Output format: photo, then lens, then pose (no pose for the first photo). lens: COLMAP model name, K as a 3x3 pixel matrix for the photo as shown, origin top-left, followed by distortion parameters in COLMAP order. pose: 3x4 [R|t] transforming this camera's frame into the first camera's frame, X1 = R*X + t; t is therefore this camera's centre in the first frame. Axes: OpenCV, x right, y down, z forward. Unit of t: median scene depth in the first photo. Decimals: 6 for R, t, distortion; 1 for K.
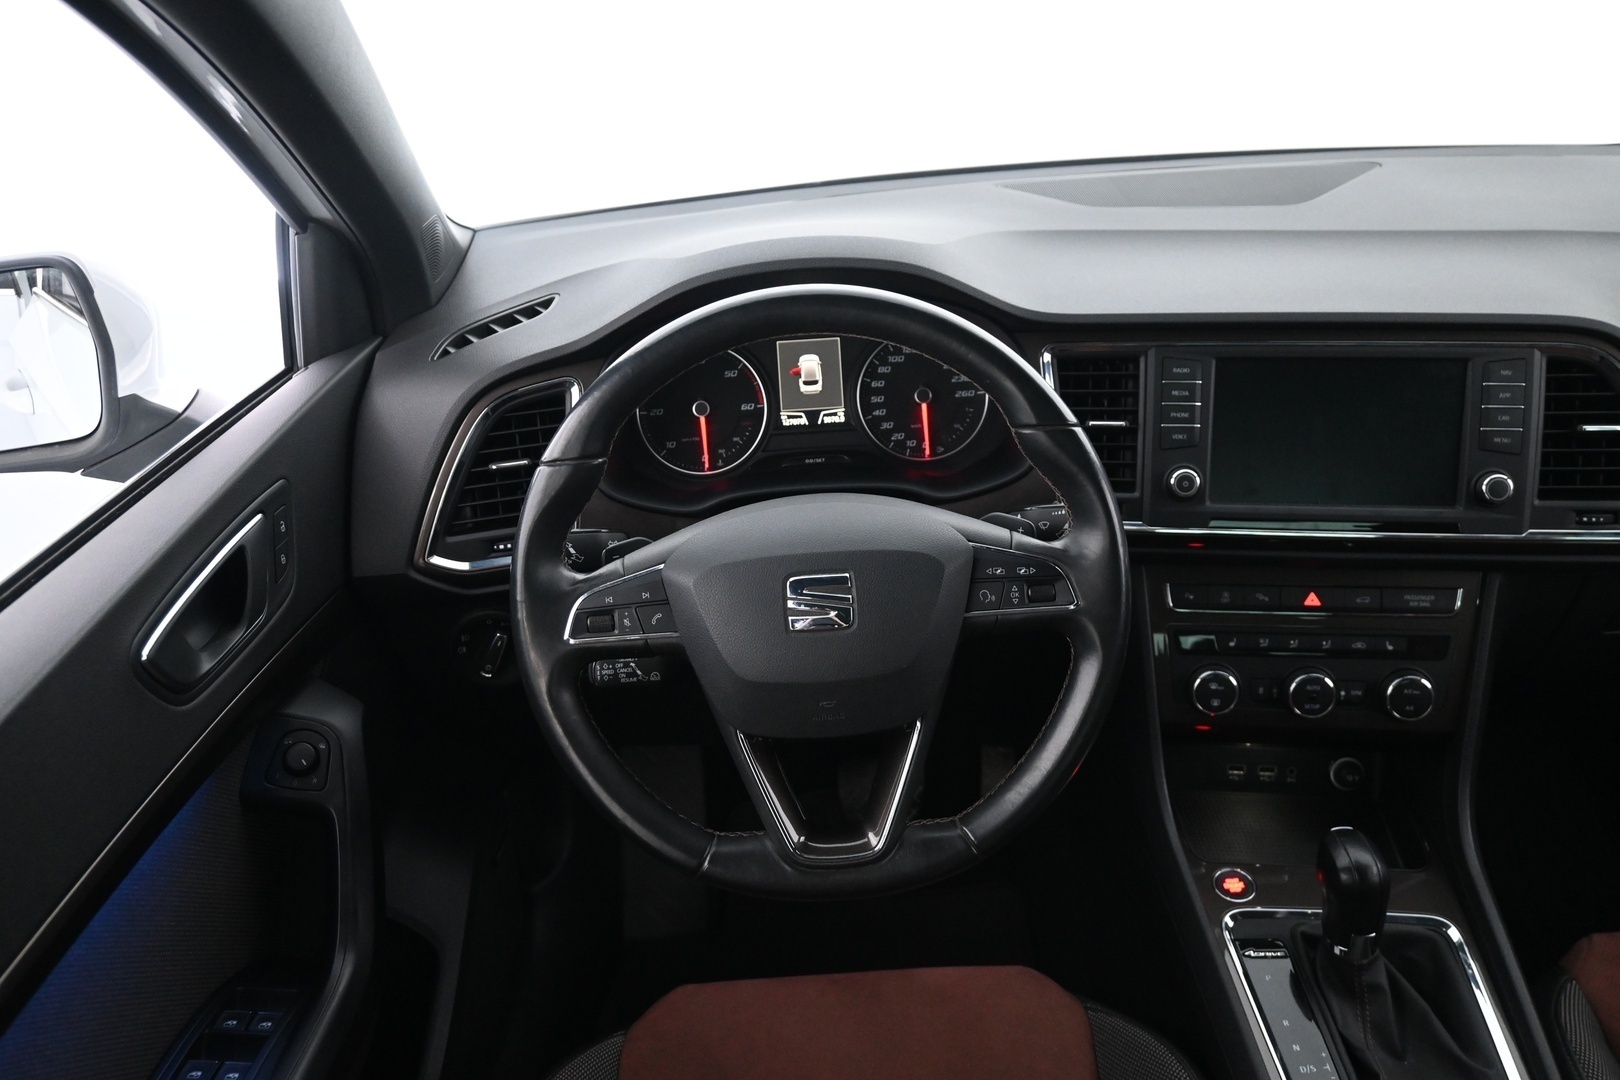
lens RADIAL K [[1189.5, 0, 810.5], [0, 1189.5, 534.6], [0, 0, 1]] dist [-0.010526, -0.005997]
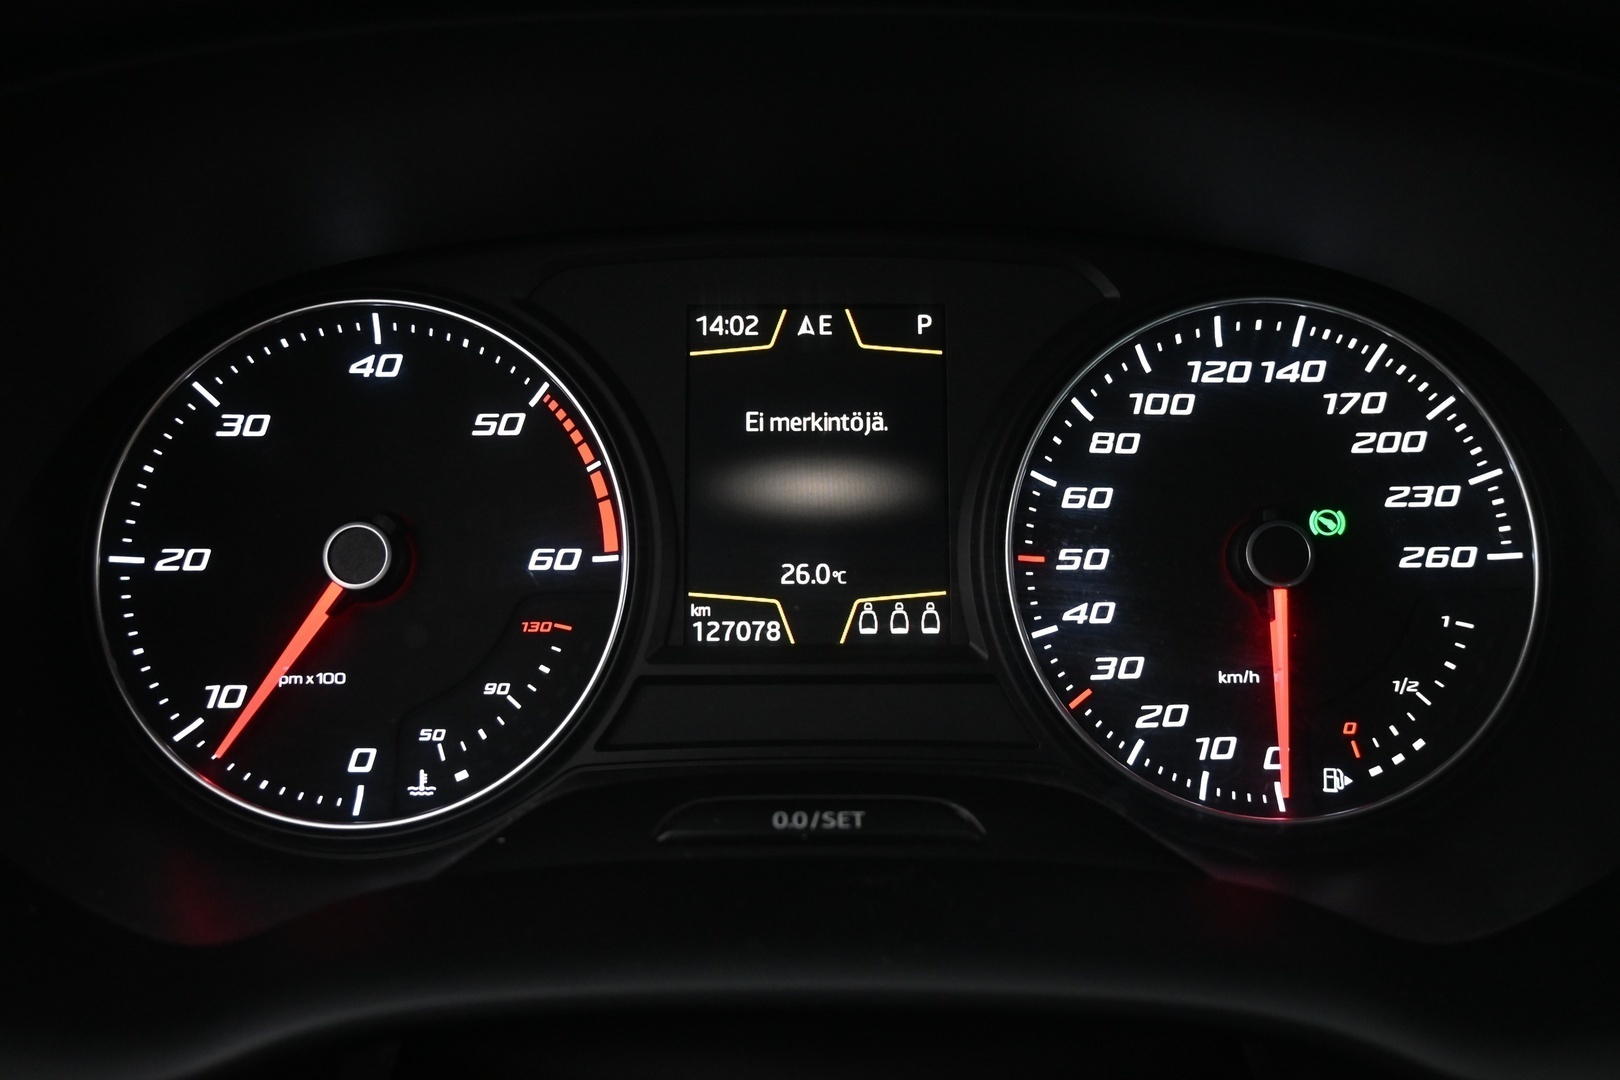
lens RADIAL K [[1439.6, 0, 815.9], [0, 1439.6, 540.5], [0, 0, 1]] dist [-0.006579, -0.001444]
pose [[0.998269, 0.058190, 0.008563, -0.001755], [-0.056592, 0.989934, -0.129724, -0.076016], [-0.016025, 0.129015, 0.991513, 0.705835]]
